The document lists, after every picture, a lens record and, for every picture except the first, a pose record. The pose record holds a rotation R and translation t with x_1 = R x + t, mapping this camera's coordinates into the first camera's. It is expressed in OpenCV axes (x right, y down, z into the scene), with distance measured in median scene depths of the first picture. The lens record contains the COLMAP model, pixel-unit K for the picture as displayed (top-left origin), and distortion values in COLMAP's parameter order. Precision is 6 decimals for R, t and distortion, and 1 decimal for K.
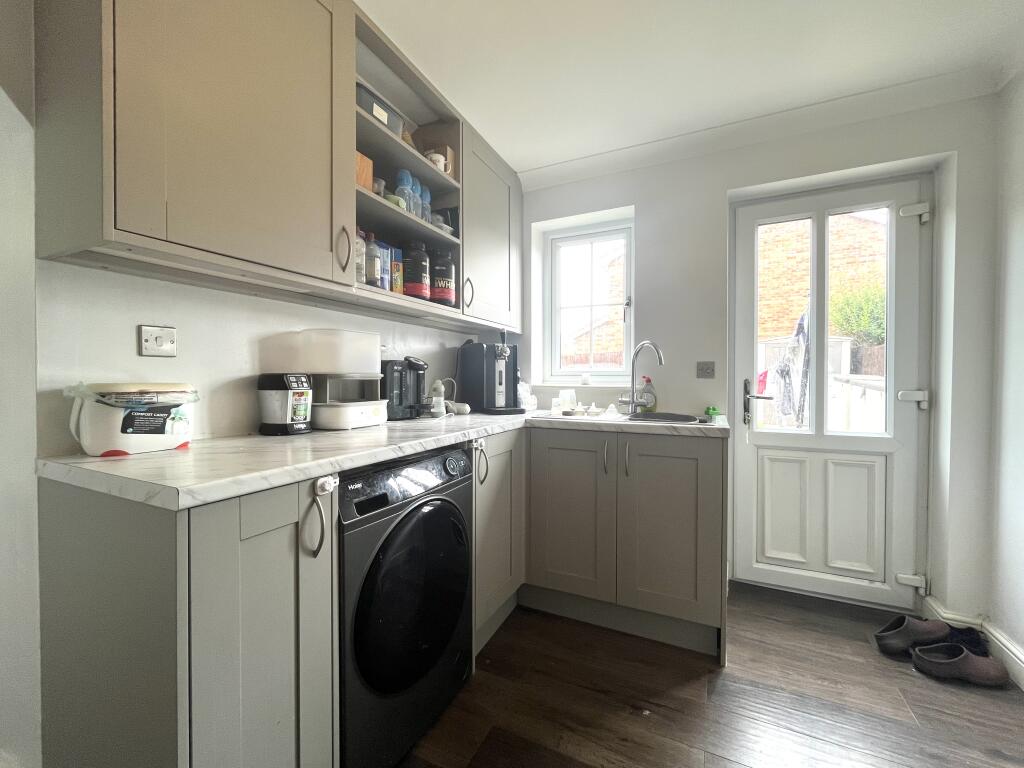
lens RADIAL K [[420.2, 0, 508.6], [0, 420.2, 382.7], [0, 0, 1]] dist [-0.007002, 0.000927]
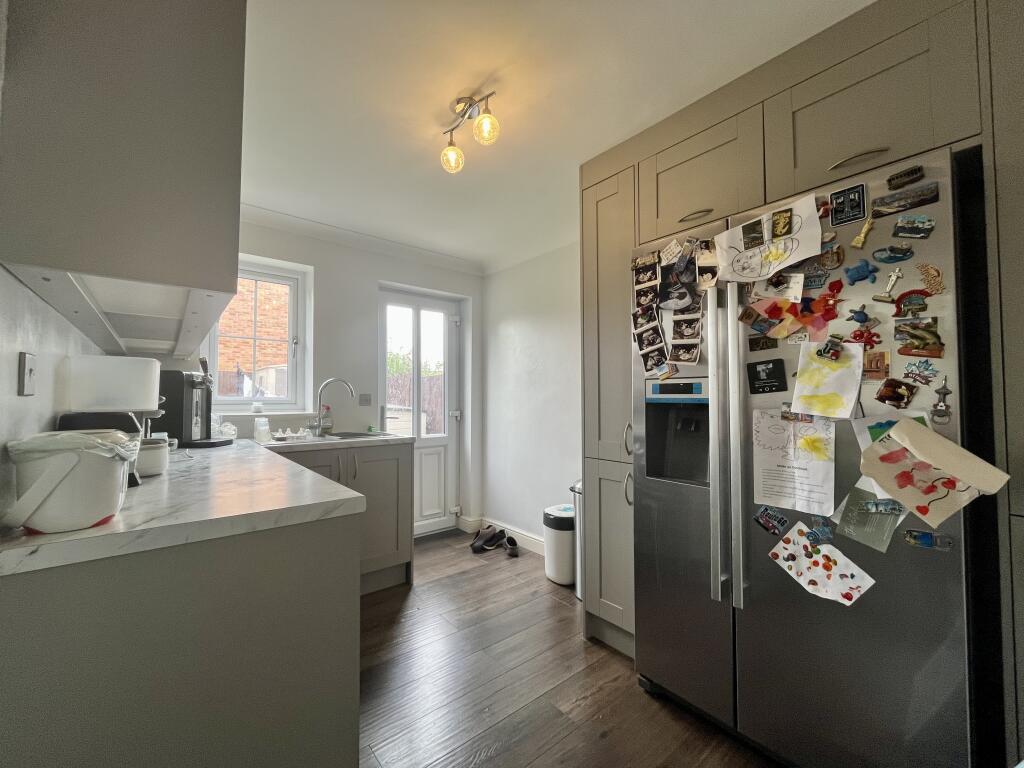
lens RADIAL K [[420.2, 0, 509.3], [0, 420.2, 384.1], [0, 0, 1]] dist [-0.007002, 0.000927]
pose [[0.397278, 0.030647, 0.917186, -0.696804], [0.008440, 0.999278, -0.037045, -0.029726], [-0.917659, 0.022459, 0.396733, -0.007128]]
